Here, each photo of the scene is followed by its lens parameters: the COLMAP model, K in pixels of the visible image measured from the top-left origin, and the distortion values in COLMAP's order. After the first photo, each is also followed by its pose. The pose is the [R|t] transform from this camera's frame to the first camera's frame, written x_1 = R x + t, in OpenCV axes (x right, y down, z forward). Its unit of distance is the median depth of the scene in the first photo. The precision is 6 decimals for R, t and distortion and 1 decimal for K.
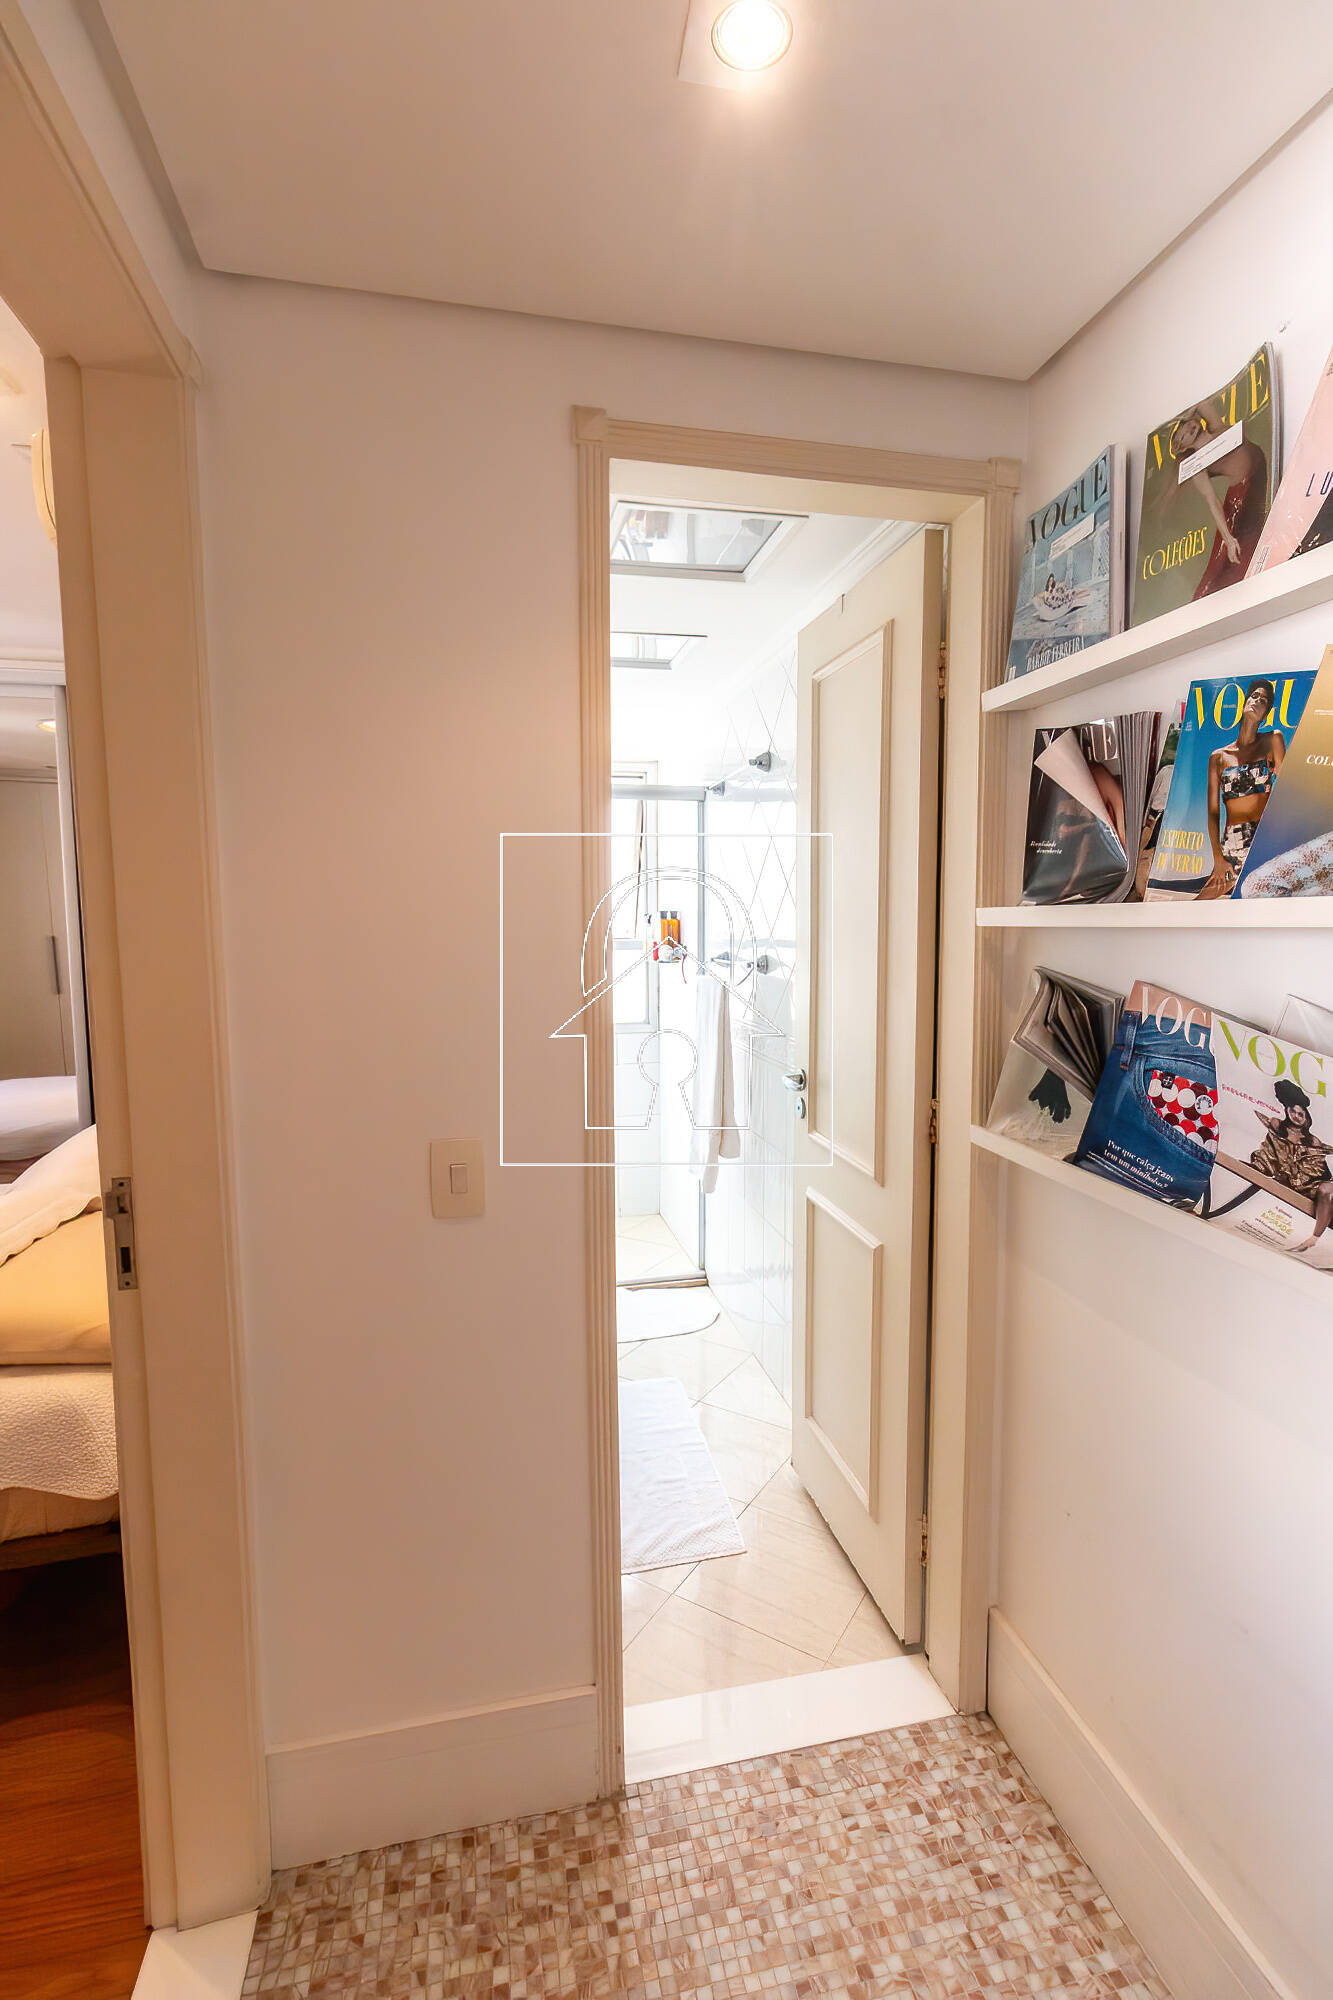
lens RADIAL K [[936.2, 0, 665.5], [0, 936.2, 1003.0], [0, 0, 1]] dist [0.000514, -0.000564]
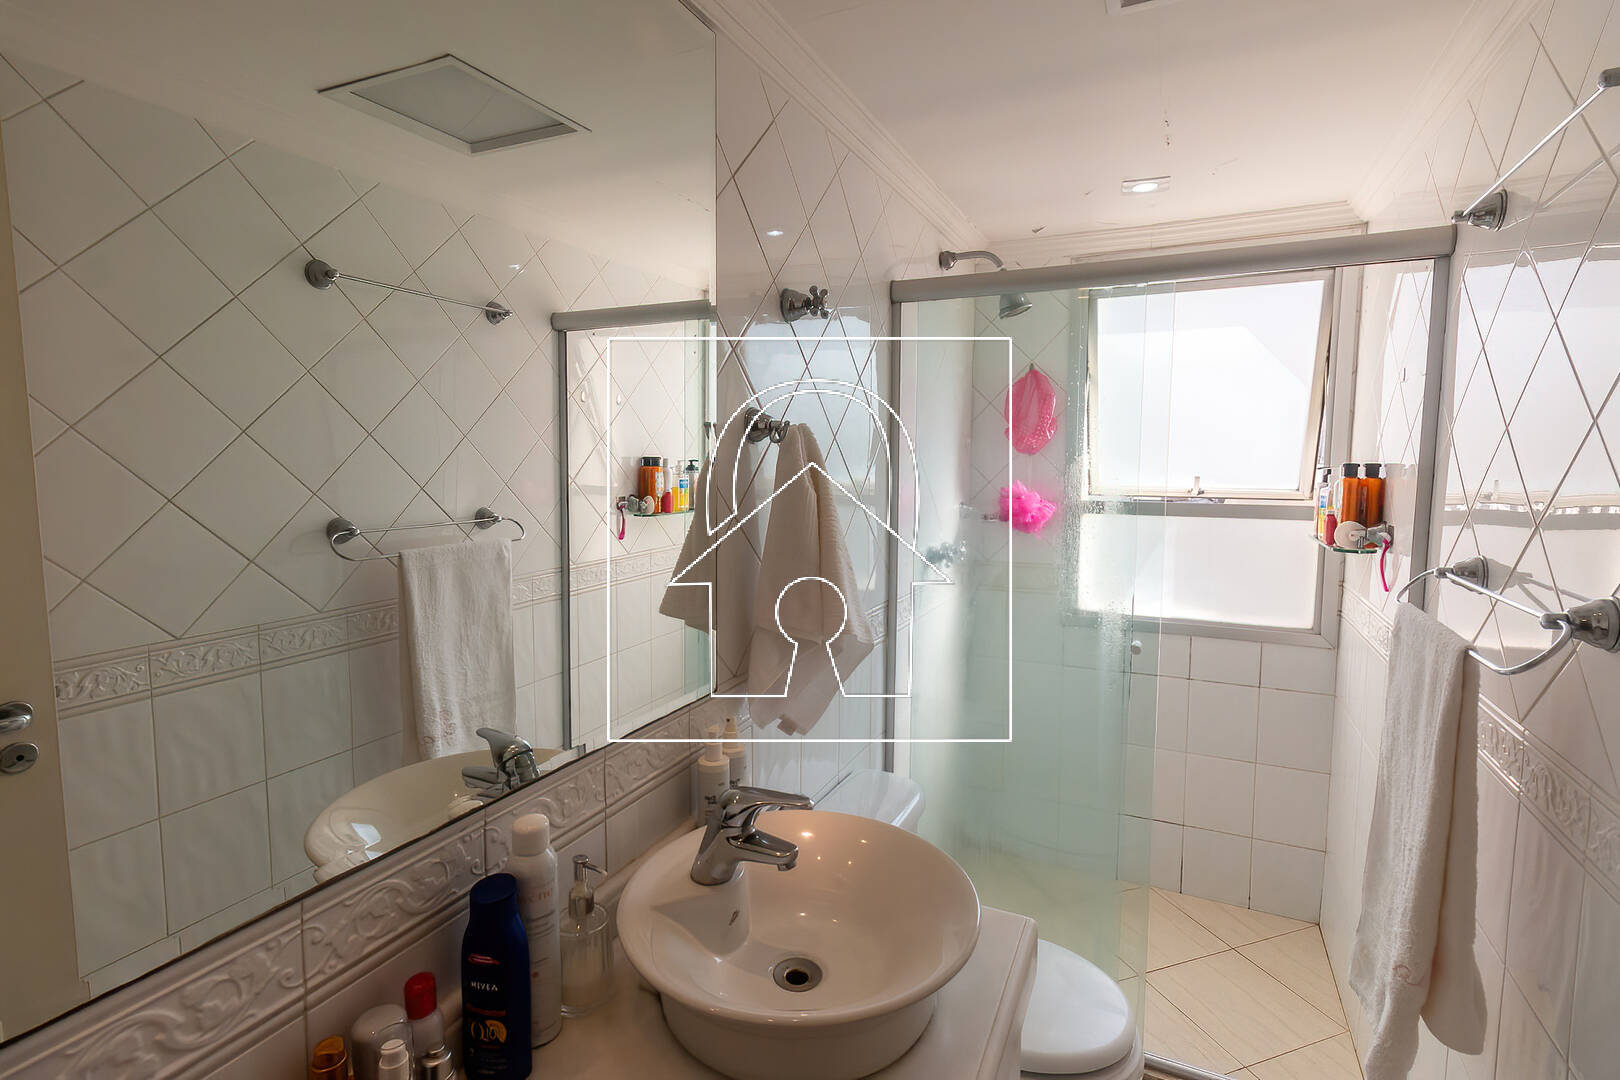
lens RADIAL K [[768.3, 0, 798.7], [0, 768.3, 523.6], [0, 0, 1]] dist [-0.001981, -0.000163]
pose [[0.782157, 0.062395, -0.619949, 0.086771], [-0.062082, 0.997826, 0.022100, -0.150950], [0.619981, 0.021202, 0.784331, 1.233698]]
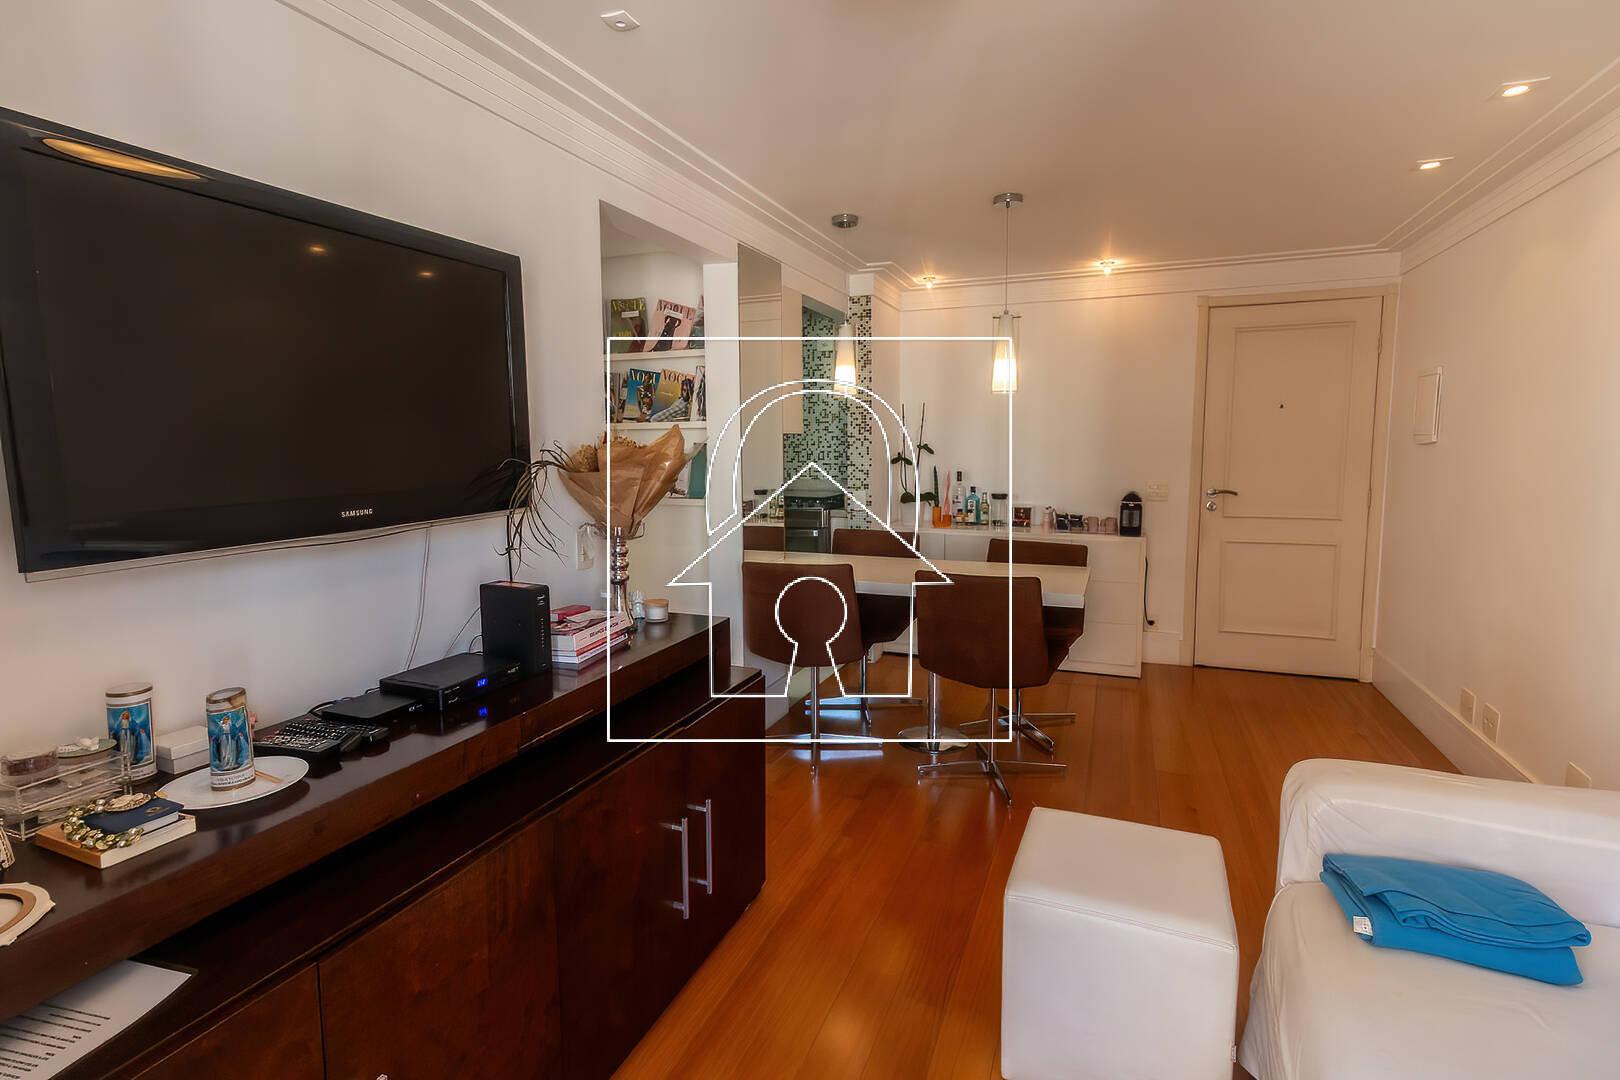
lens RADIAL K [[773.0, 0, 816.8], [0, 773.0, 525.7], [0, 0, 1]] dist [0.002732, 0.000361]
pose [[0.553571, -0.088181, 0.828120, -1.551373], [0.077113, 0.995534, 0.054460, 0.181374], [-0.829224, 0.033711, 0.557899, -1.286162]]
